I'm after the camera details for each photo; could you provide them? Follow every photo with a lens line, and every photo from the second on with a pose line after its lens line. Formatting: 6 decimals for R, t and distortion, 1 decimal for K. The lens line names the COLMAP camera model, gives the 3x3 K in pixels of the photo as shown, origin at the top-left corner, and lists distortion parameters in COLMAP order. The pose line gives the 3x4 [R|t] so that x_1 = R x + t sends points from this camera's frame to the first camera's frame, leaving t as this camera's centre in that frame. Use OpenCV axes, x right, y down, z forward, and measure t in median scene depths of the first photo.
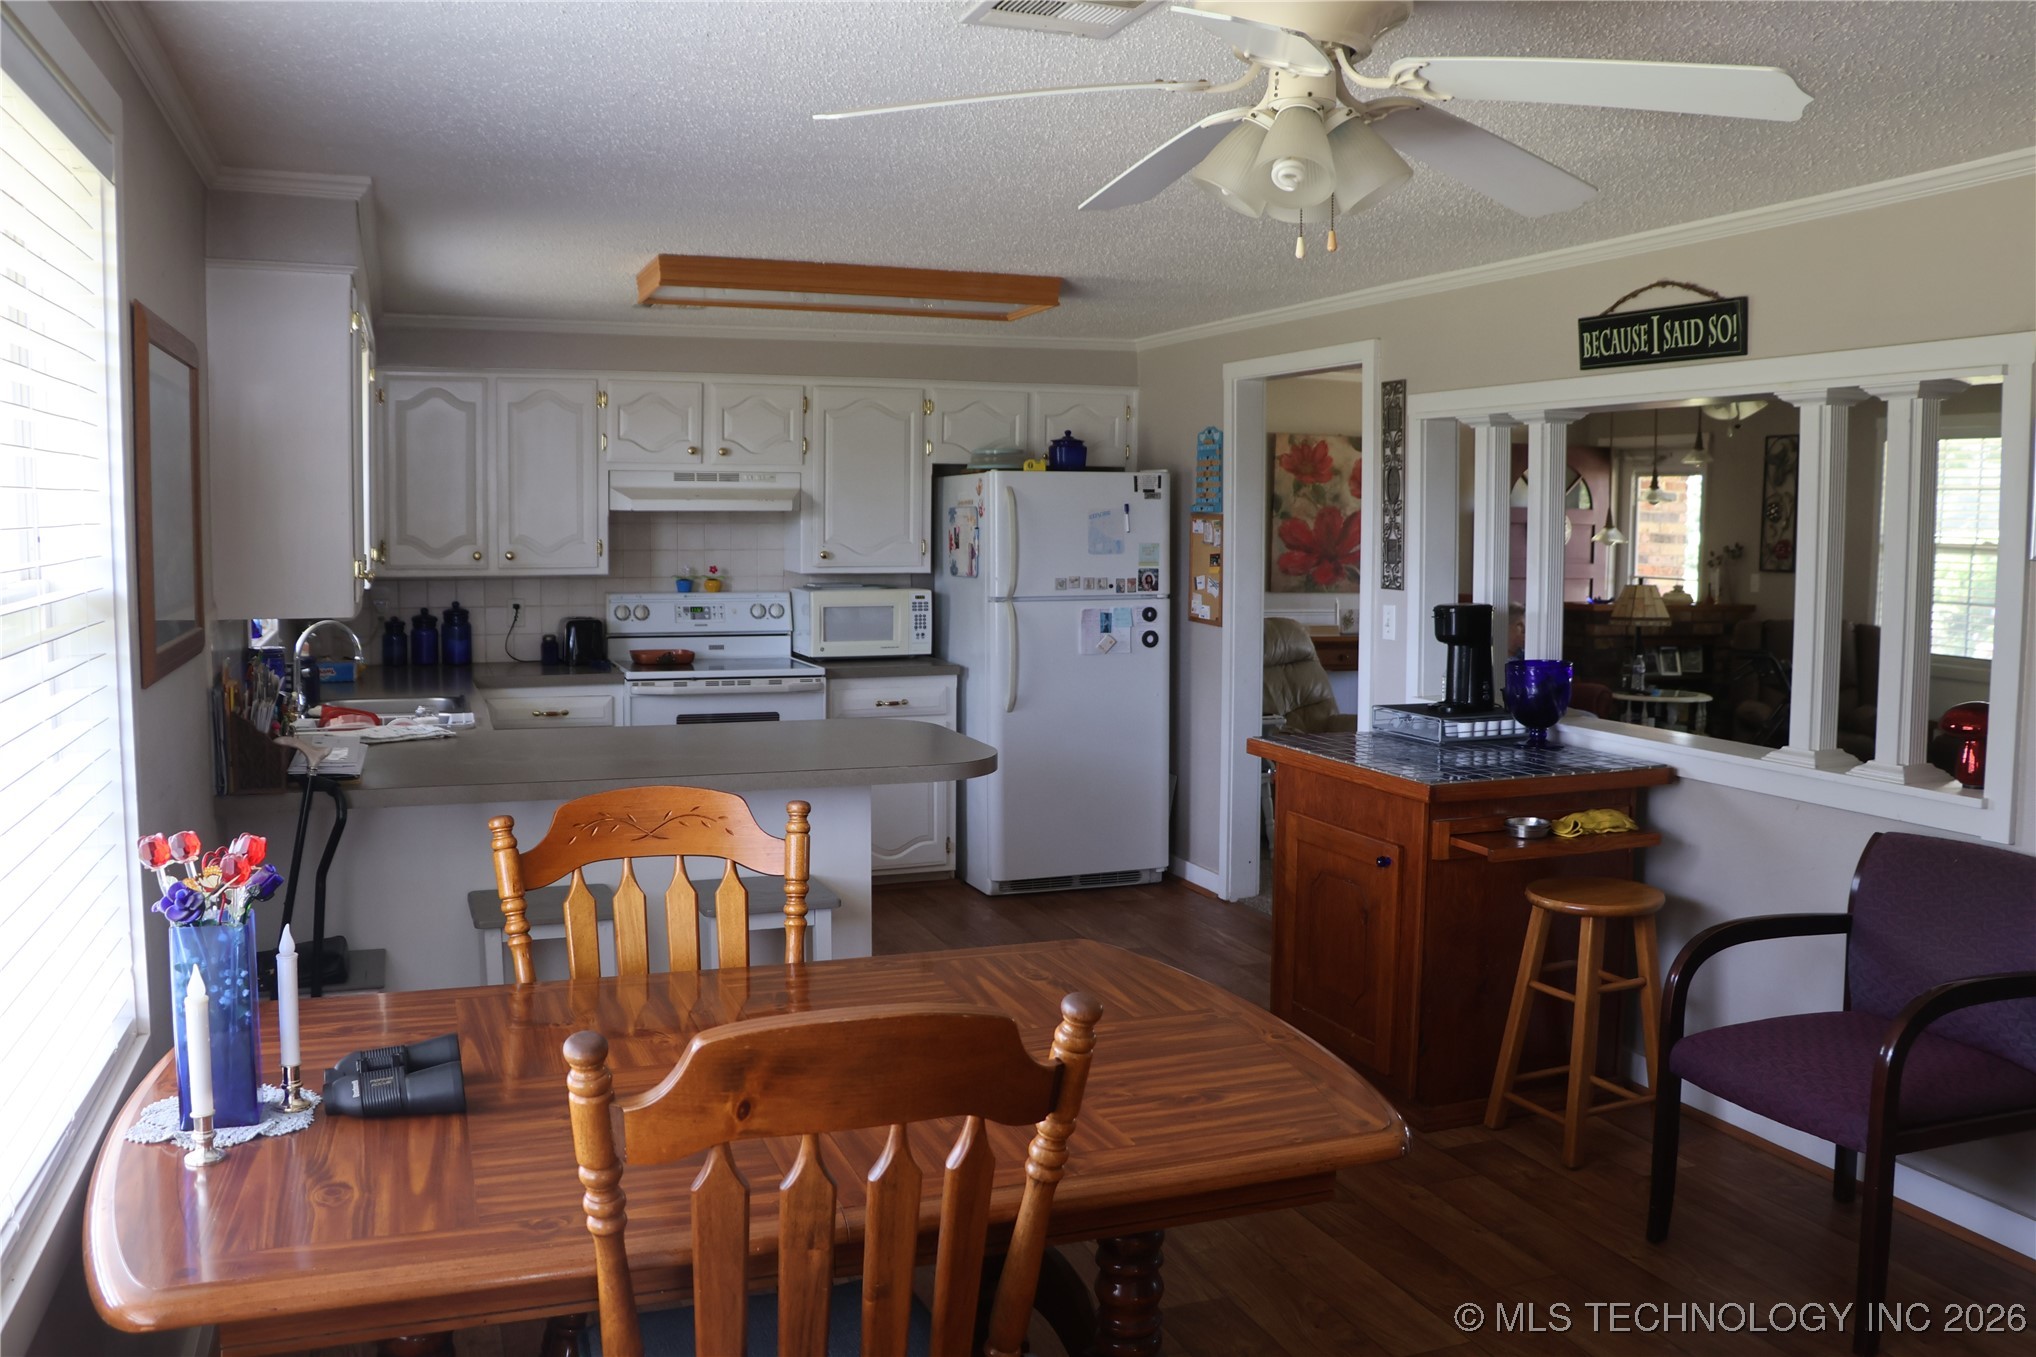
lens RADIAL K [[1698.1, 0, 1028.1], [0, 1698.1, 676.6], [0, 0, 1]] dist [-0.168912, 0.144846]
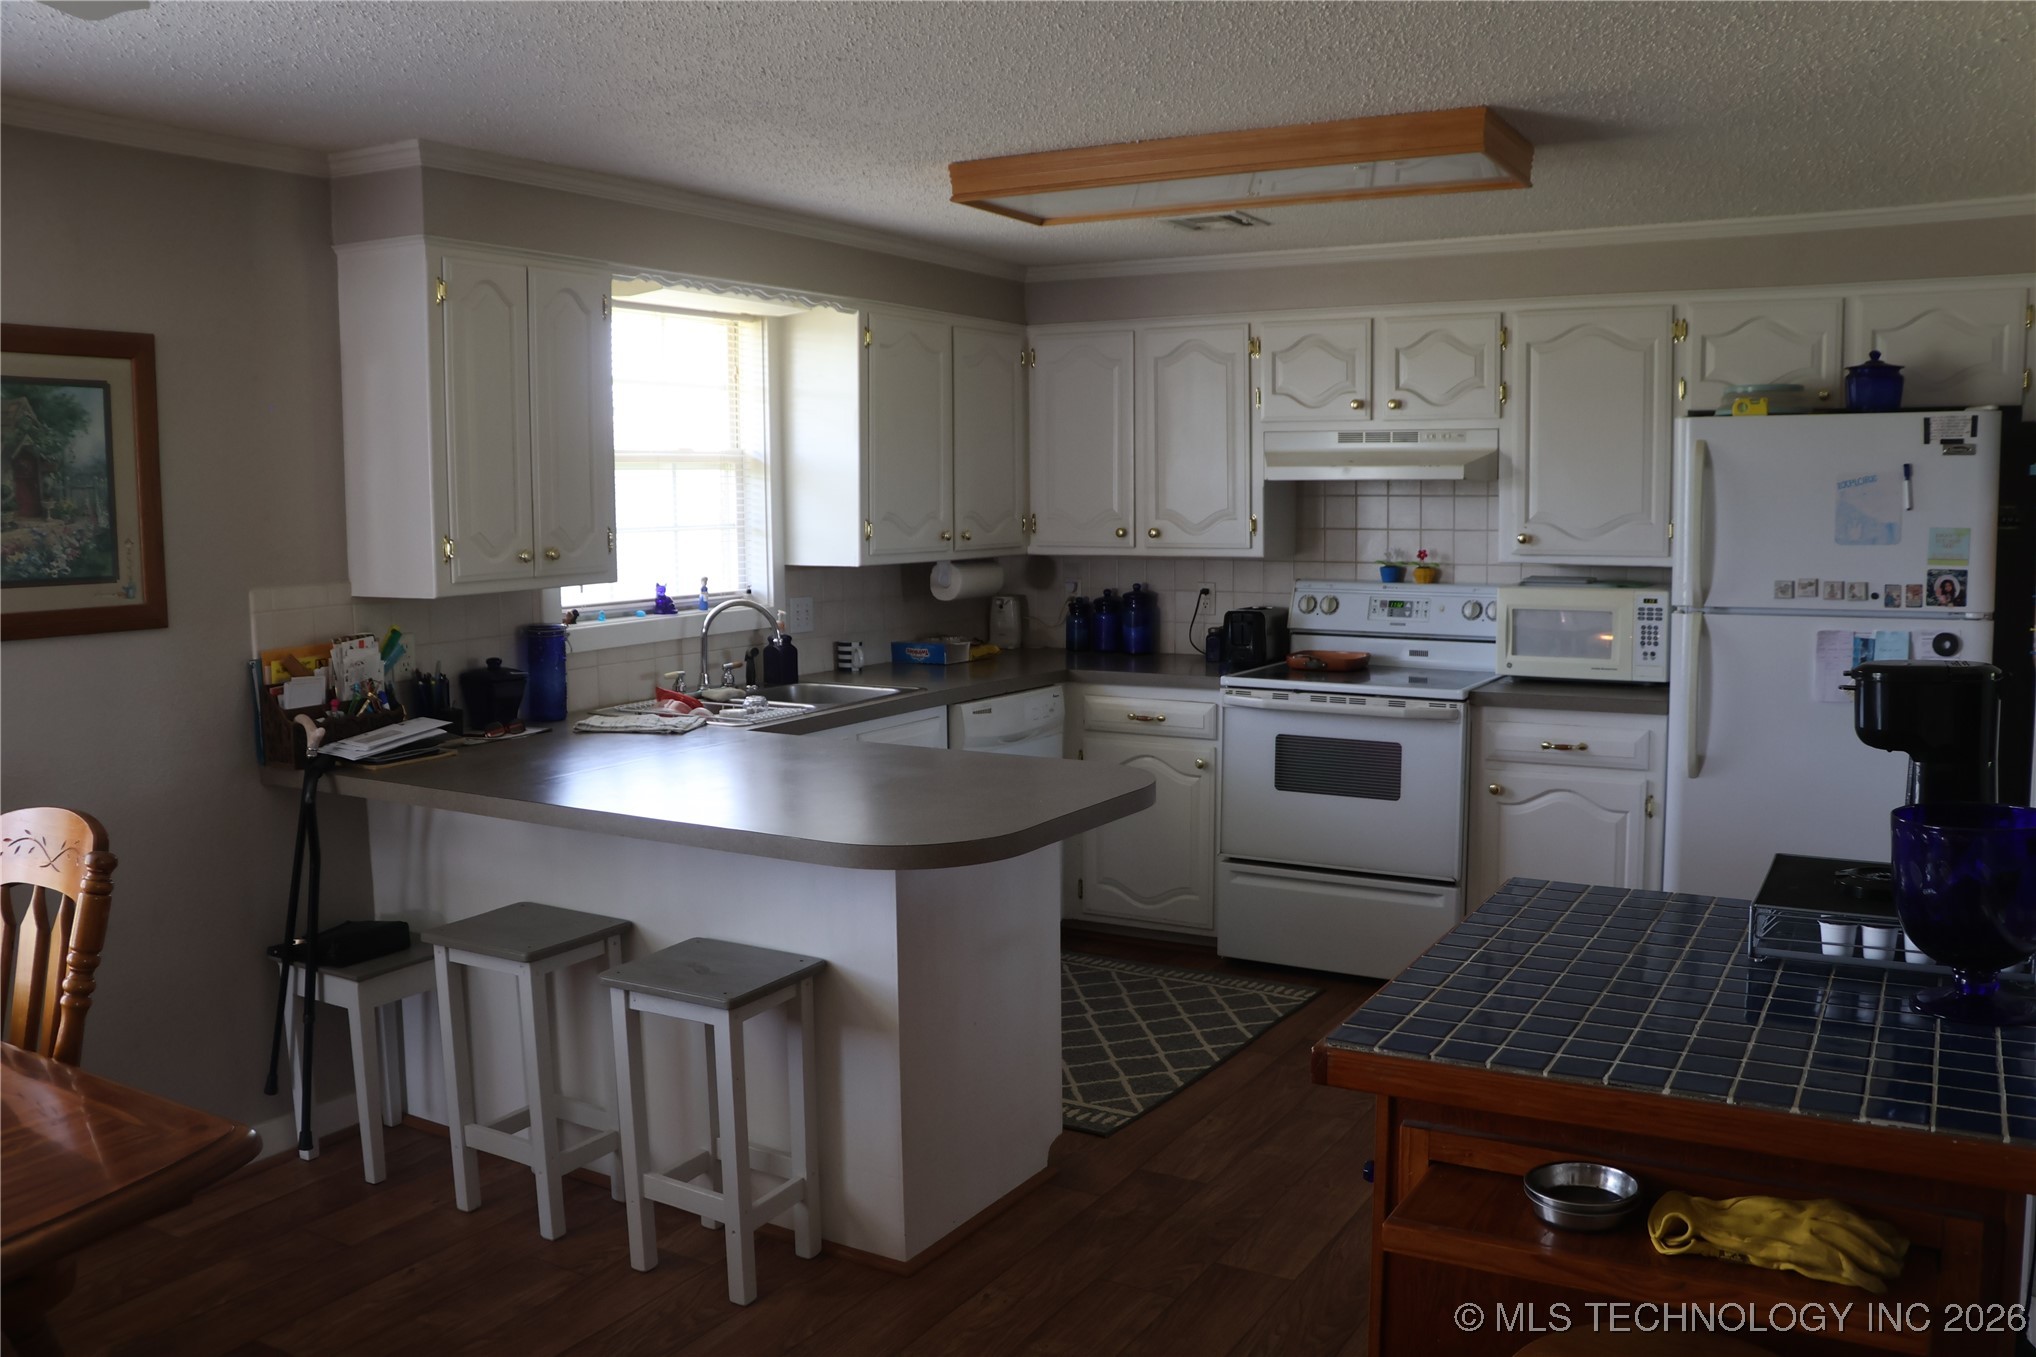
lens RADIAL K [[1698.1, 0, 1013.9], [0, 1698.1, 679.9], [0, 0, 1]] dist [-0.168912, 0.144846]
pose [[0.636988, 0.073607, -0.767351, 0.310563], [-0.060276, 0.997139, 0.045613, -0.030555], [0.768513, 0.017198, 0.639603, 0.365824]]
